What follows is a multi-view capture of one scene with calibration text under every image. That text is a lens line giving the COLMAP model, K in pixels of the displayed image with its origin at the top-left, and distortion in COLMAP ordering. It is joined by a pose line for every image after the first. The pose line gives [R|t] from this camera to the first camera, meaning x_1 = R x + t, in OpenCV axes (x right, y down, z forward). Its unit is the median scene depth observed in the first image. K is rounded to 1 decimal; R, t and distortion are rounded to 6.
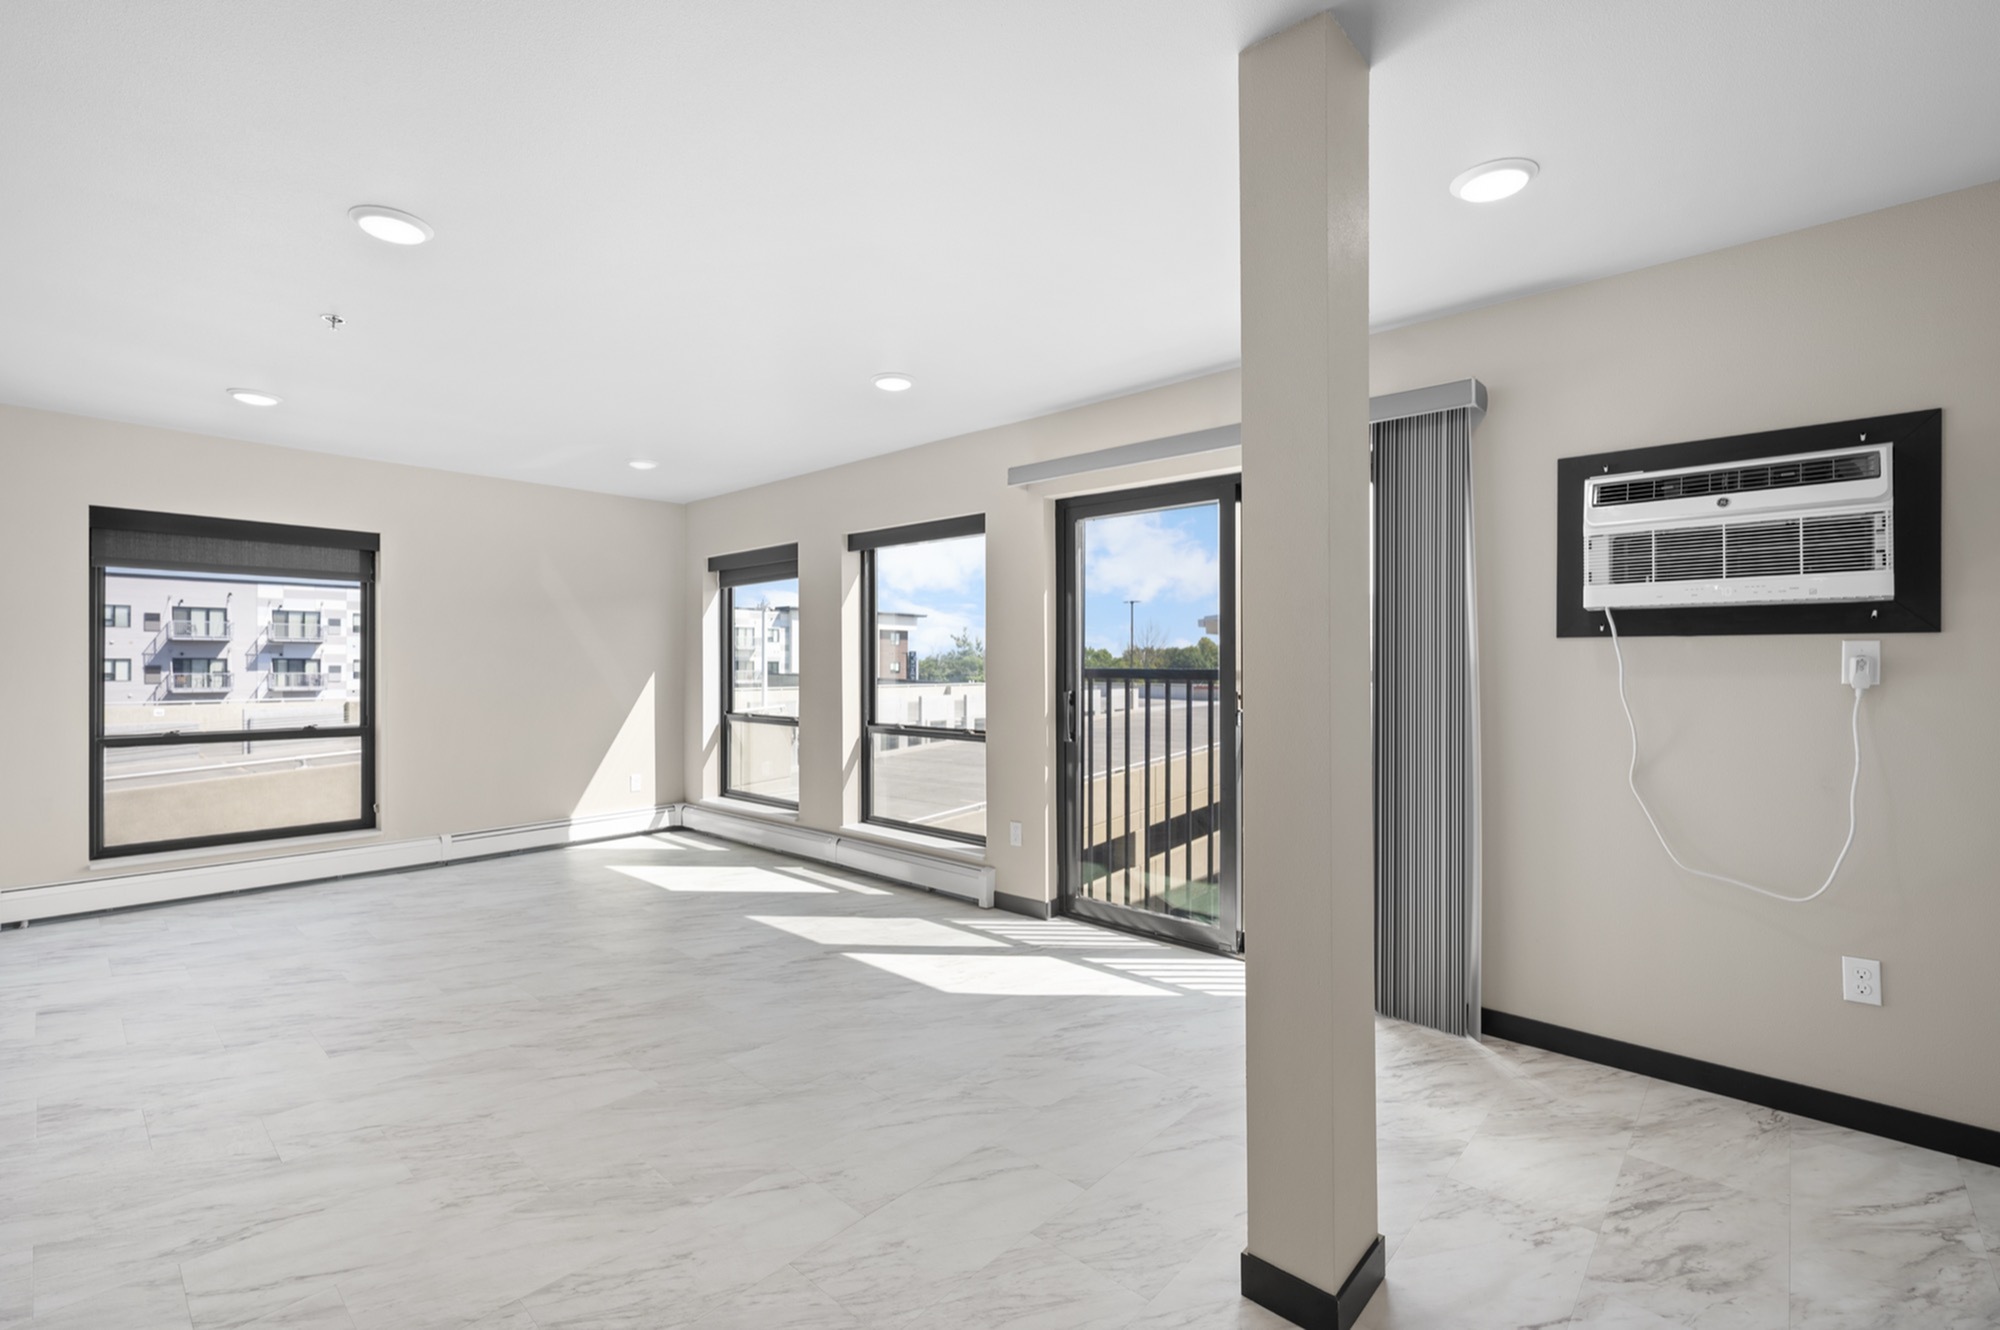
lens RADIAL K [[884.4, 0, 1002.0], [0, 884.4, 663.4], [0, 0, 1]] dist [0.001645, 0.001501]
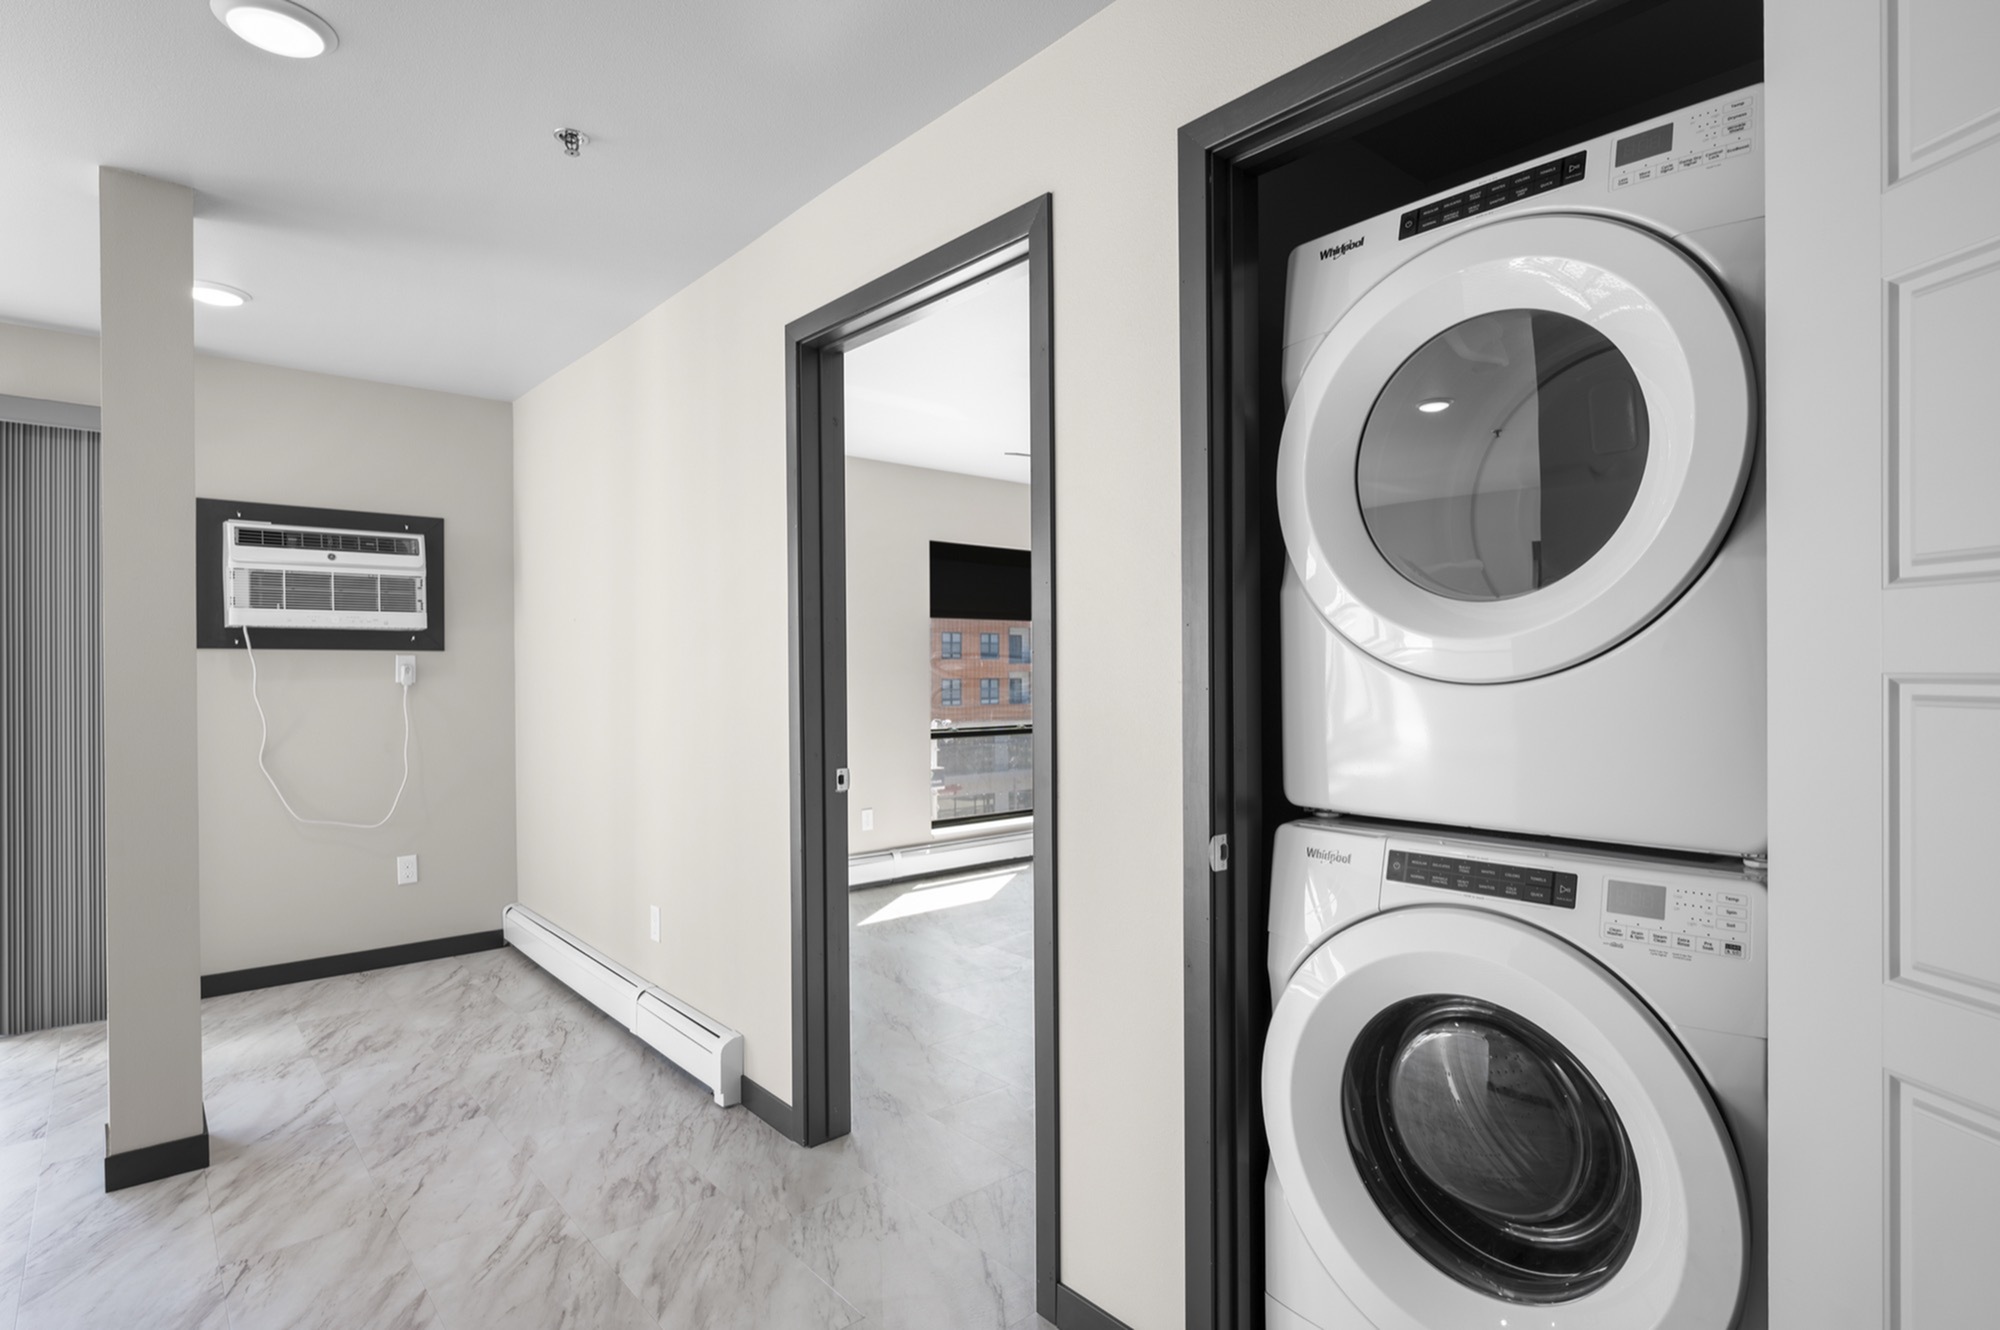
lens RADIAL K [[1006.4, 0, 998.8], [0, 1006.4, 666.0], [0, 0, 1]] dist [0.000408, 0.000675]
pose [[0.126361, 0.003921, 0.991977, -0.678971], [0.009066, 0.999946, -0.005108, 0.012522], [-0.991943, 0.009639, 0.126318, -0.277378]]
